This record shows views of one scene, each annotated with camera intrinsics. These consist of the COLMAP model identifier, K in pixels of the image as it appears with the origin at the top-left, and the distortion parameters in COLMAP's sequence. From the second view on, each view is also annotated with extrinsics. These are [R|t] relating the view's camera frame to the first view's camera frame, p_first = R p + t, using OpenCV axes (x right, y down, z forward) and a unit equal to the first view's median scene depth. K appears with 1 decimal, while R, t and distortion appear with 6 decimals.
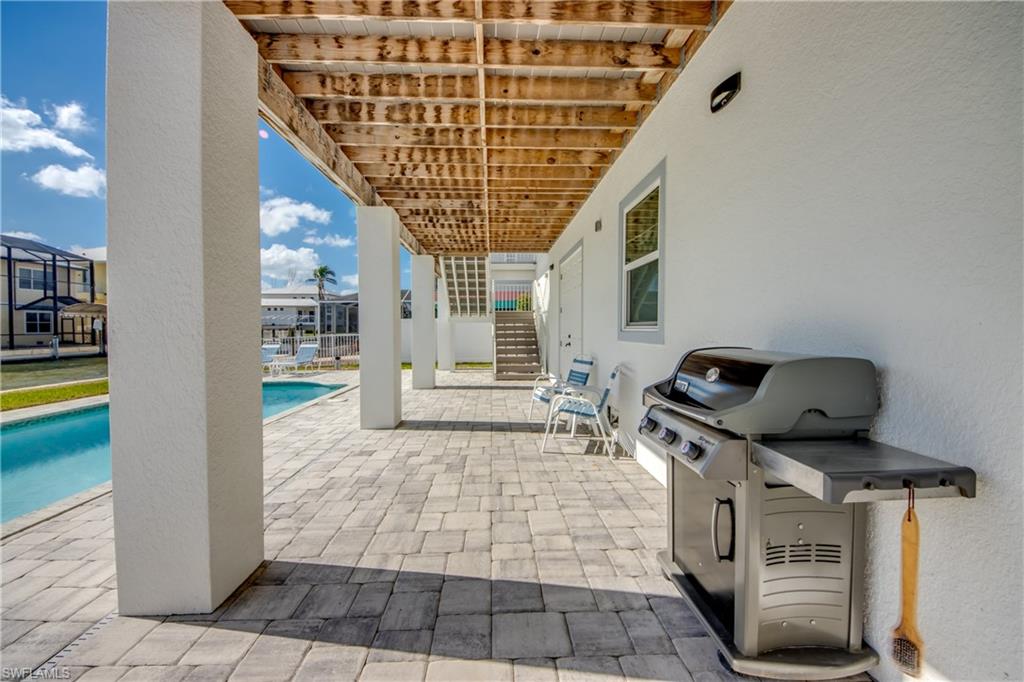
lens RADIAL K [[396.5, 0, 512.0], [0, 396.5, 341.0], [0, 0, 1]] dist [-0.000178, -0.009047]
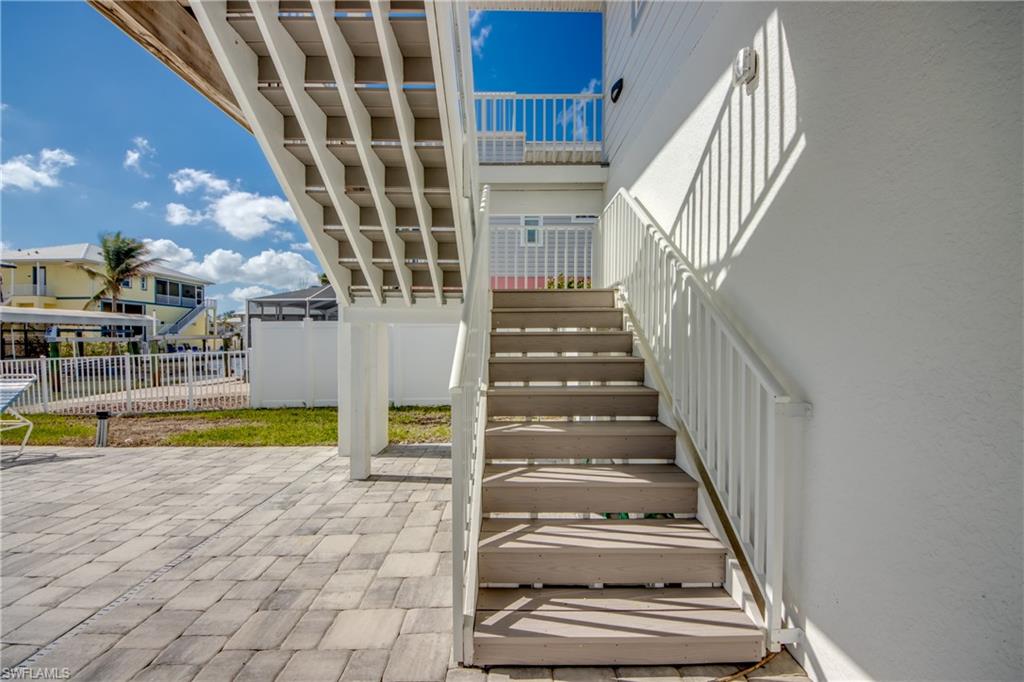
lens RADIAL K [[396.5, 0, 512.0], [0, 396.5, 341.0], [0, 0, 1]] dist [-0.000178, -0.009047]
pose [[0.999154, 0.001836, -0.041091, -0.027781], [-0.002901, 0.999661, -0.025884, -0.050568], [0.041030, 0.025981, 0.998820, 1.373011]]
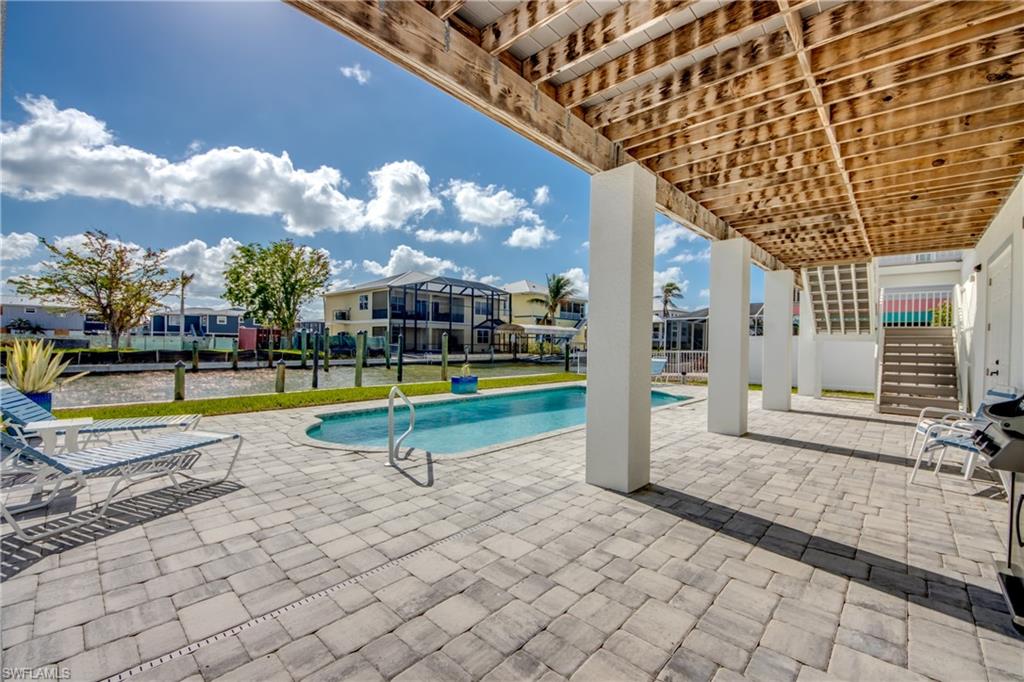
lens RADIAL K [[412.9, 0, 504.3], [0, 412.9, 344.0], [0, 0, 1]] dist [0.000662, -0.010430]
pose [[0.683764, 0.018827, -0.729460, 0.071567], [-0.043771, 0.998925, -0.015247, 0.006938], [0.728389, 0.042355, 0.683853, -0.222912]]
